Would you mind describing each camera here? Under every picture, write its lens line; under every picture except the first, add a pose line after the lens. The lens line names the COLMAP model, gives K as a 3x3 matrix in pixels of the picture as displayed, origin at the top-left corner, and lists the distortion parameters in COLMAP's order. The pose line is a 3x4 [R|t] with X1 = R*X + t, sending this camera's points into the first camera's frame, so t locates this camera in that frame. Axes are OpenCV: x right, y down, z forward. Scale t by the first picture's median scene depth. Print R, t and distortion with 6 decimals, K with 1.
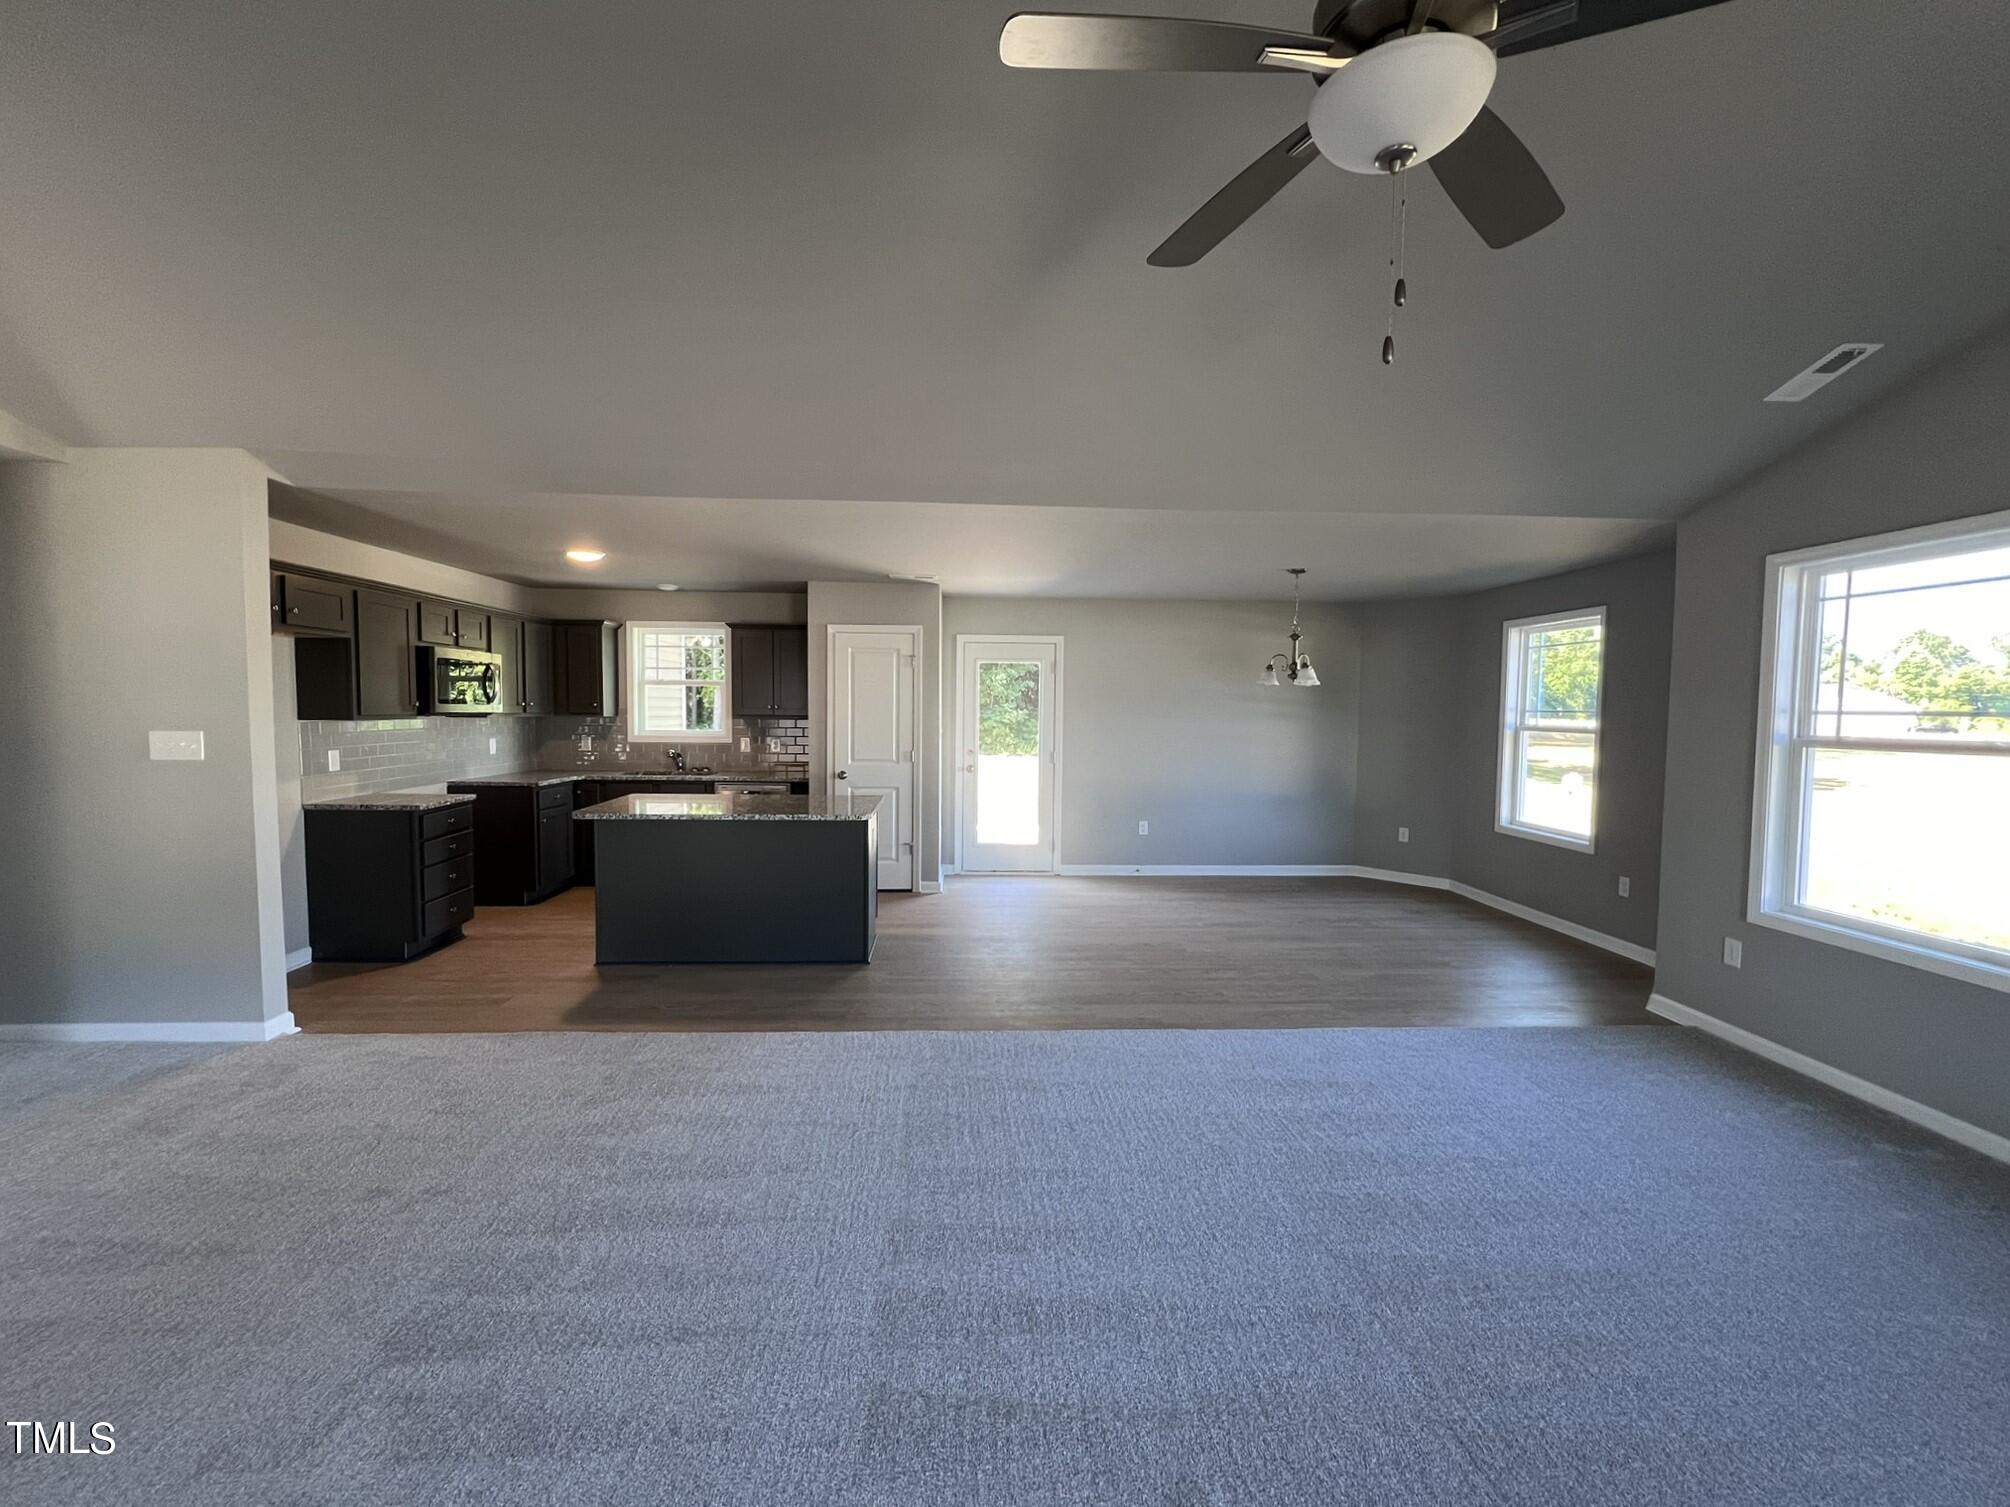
lens RADIAL K [[823.3, 0, 996.0], [0, 823.3, 752.1], [0, 0, 1]] dist [0.001651, -0.000072]
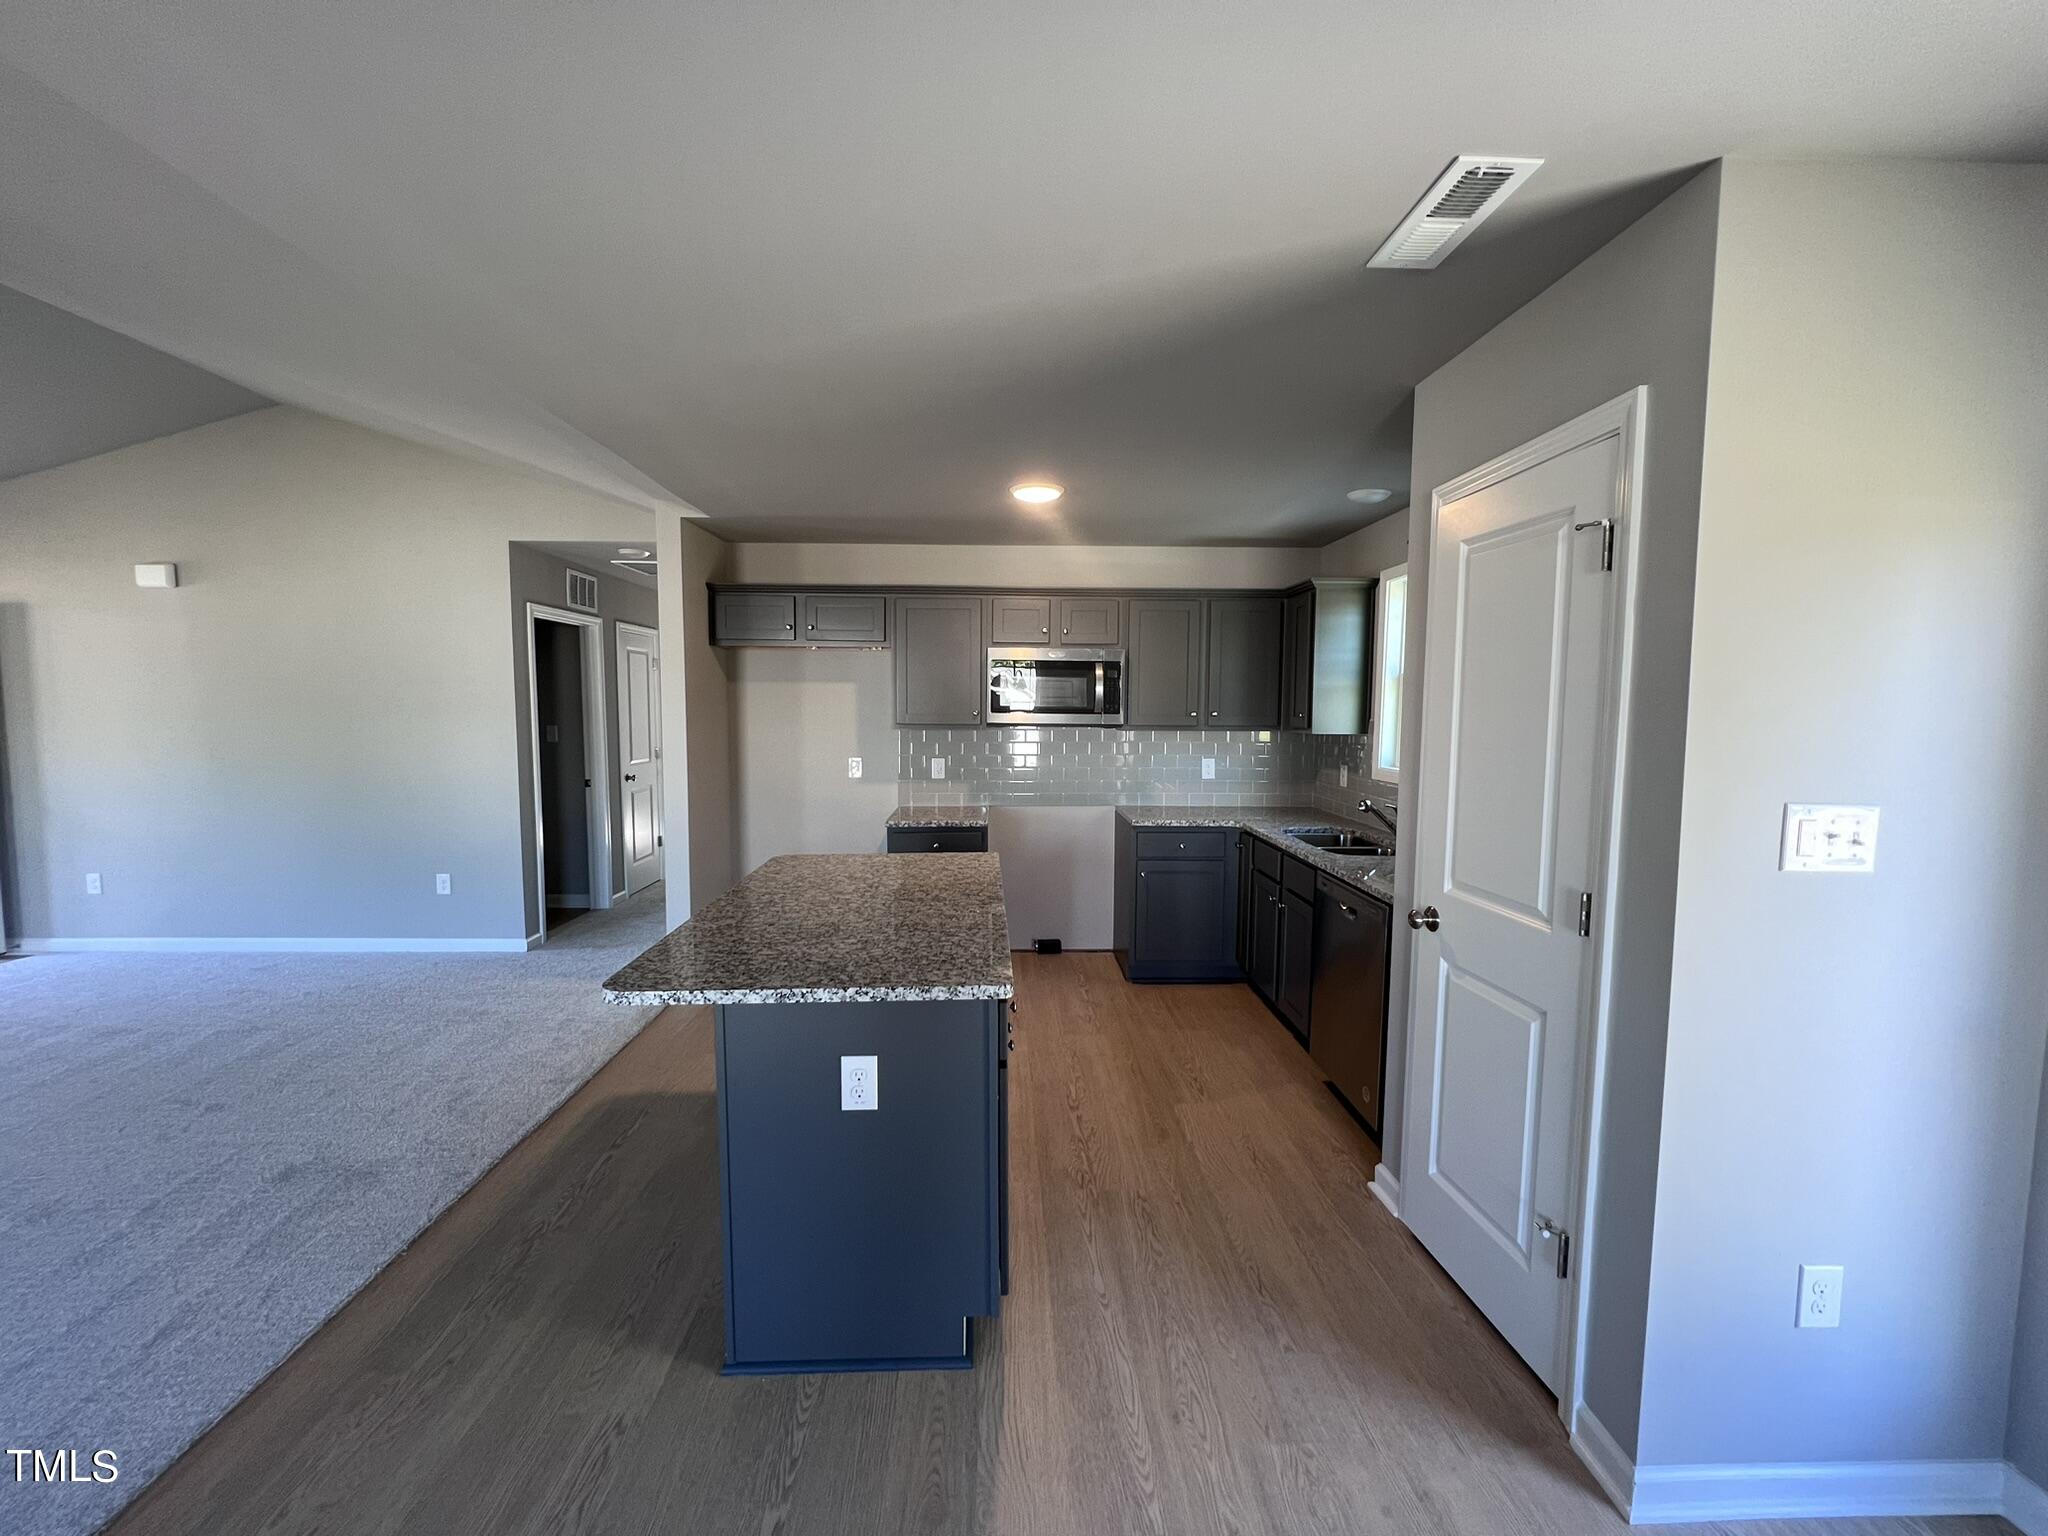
lens RADIAL K [[821.2, 0, 1017.7], [0, 821.2, 767.6], [0, 0, 1]] dist [-0.002688, 0.000202]
pose [[-0.014036, 0.065623, -0.997746, 0.159139], [-0.062271, 0.995850, 0.066375, -0.048318], [0.997961, 0.063062, -0.009891, 0.832342]]
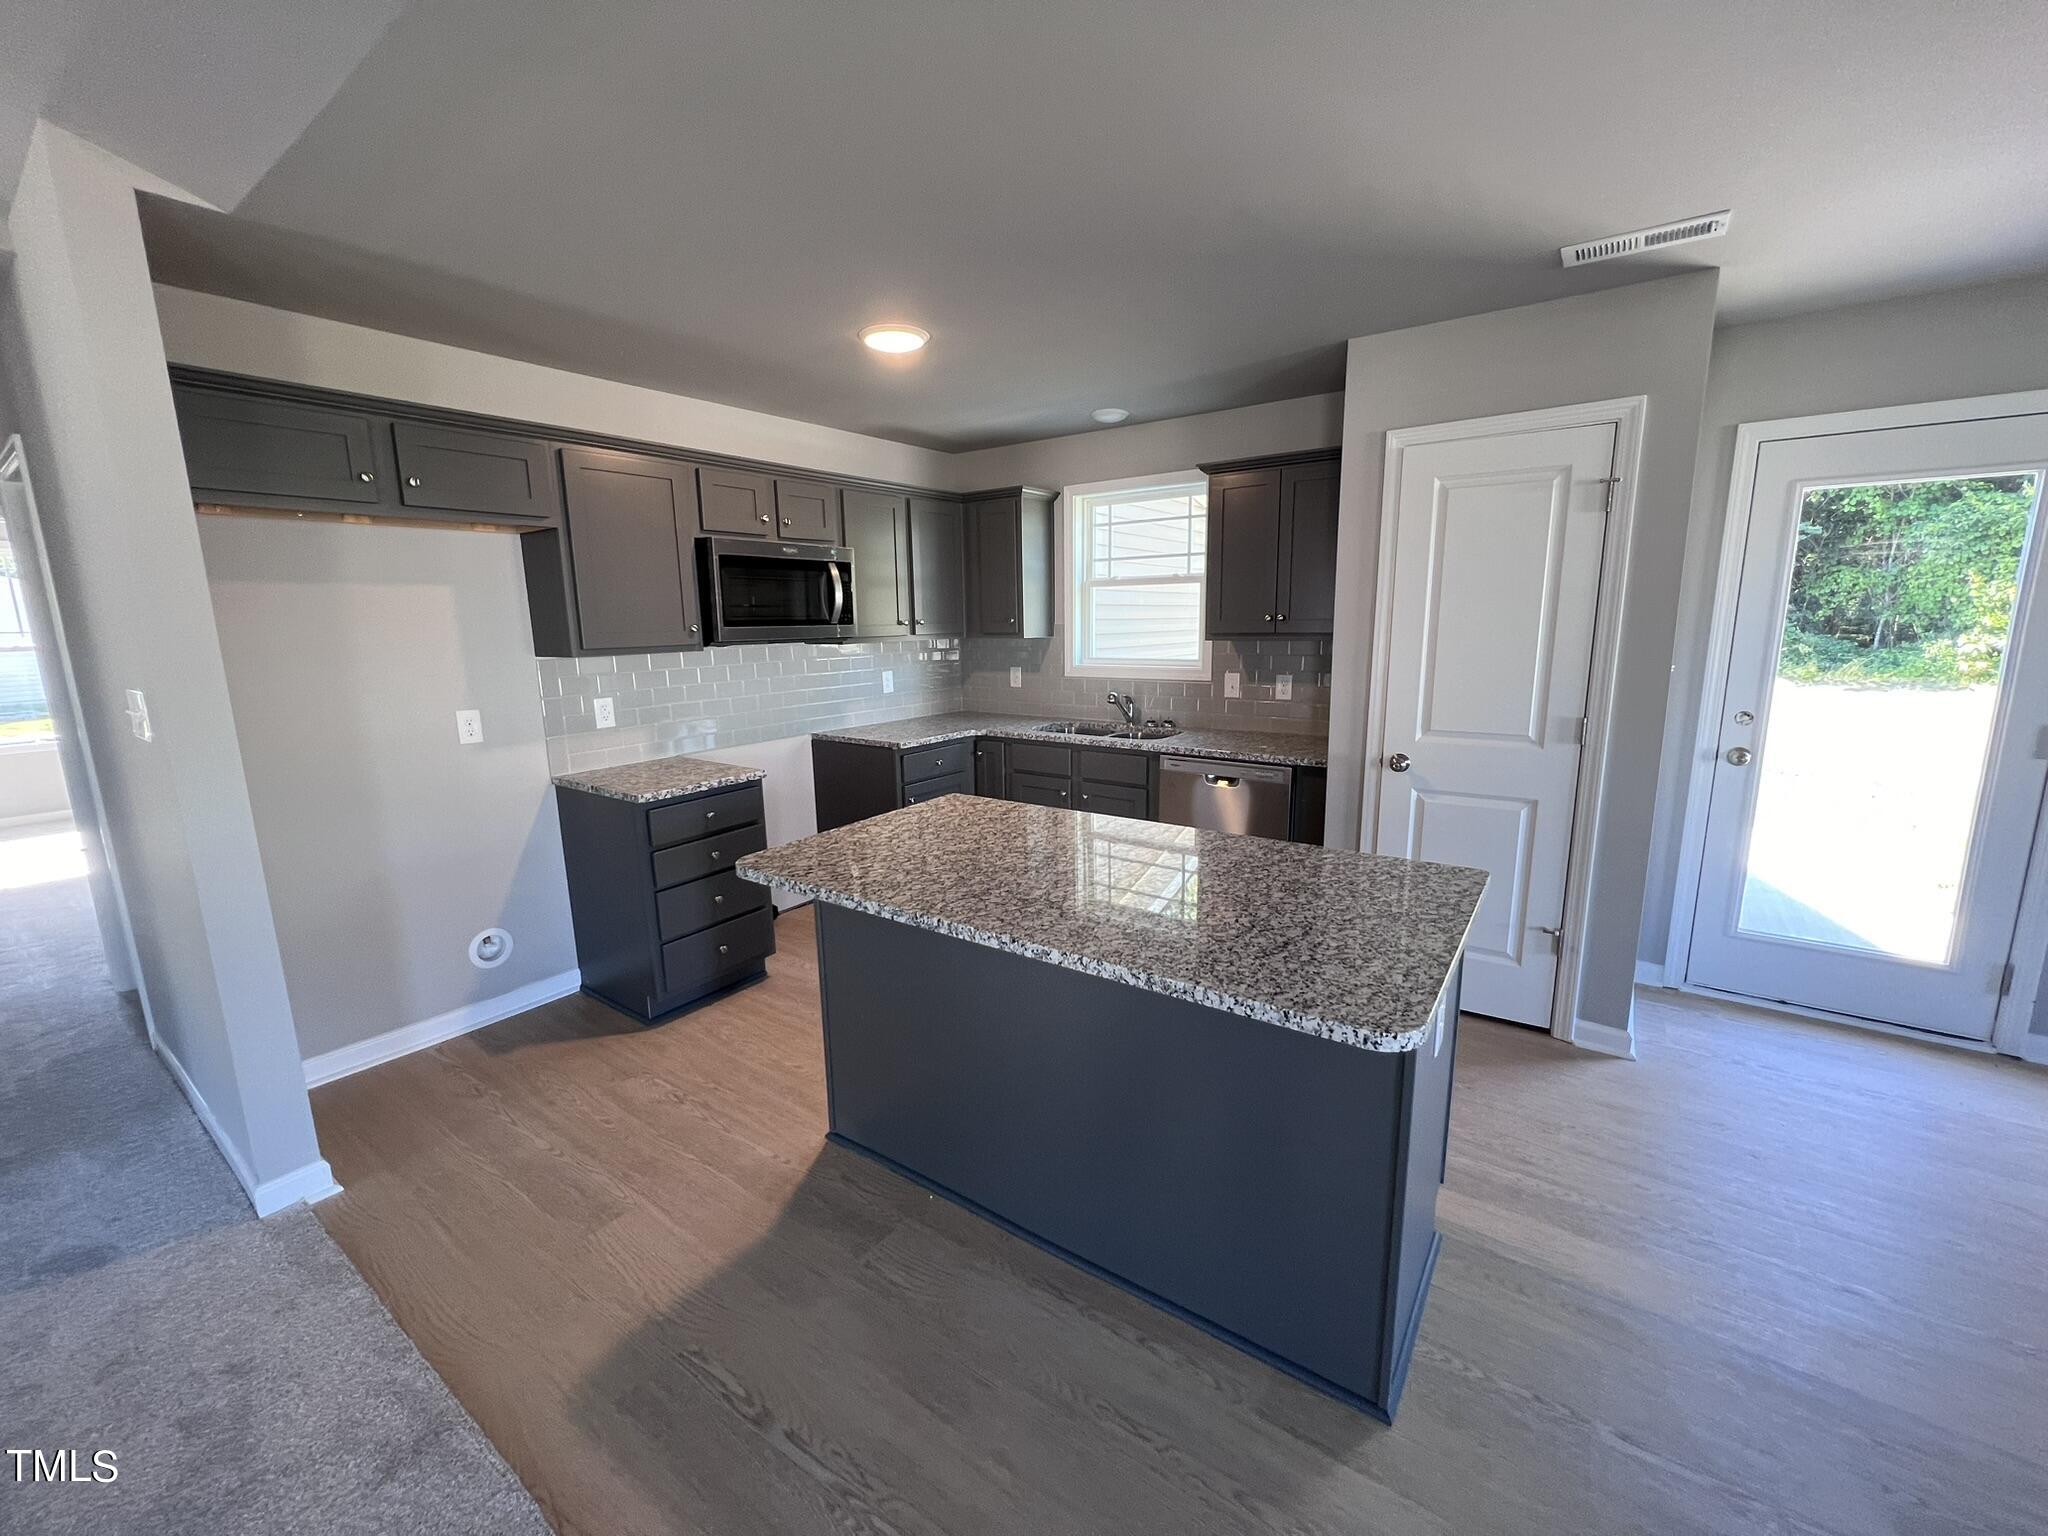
lens RADIAL K [[821.2, 0, 1017.7], [0, 821.2, 767.6], [0, 0, 1]] dist [-0.002688, 0.000202]
pose [[0.781647, 0.090672, -0.617095, -0.068298], [-0.009130, 0.990934, 0.134037, -0.030401], [0.623654, -0.099136, 0.775389, 0.504844]]
